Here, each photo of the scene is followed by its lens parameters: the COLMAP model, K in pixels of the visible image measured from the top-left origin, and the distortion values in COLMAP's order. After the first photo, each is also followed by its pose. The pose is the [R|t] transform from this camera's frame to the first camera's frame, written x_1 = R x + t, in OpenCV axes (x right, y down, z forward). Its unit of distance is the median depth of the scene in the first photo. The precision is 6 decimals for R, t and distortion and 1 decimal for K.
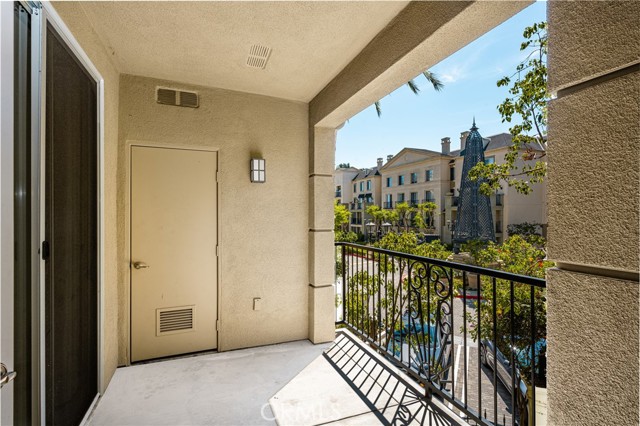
lens RADIAL K [[308.4, 0, 320.0], [0, 308.4, 213.0], [0, 0, 1]] dist [0.000906, -0.000074]
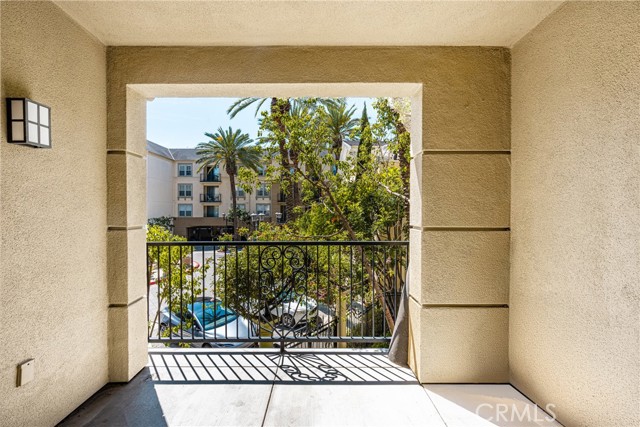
lens RADIAL K [[260.6, 0, 322.5], [0, 260.6, 213.9], [0, 0, 1]] dist [-0.003257, -0.000596]
pose [[0.350592, -0.014850, 0.936411, -0.441553], [-0.002482, 0.999856, 0.016785, 0.010556], [-0.936525, -0.008209, 0.350504, 0.357747]]
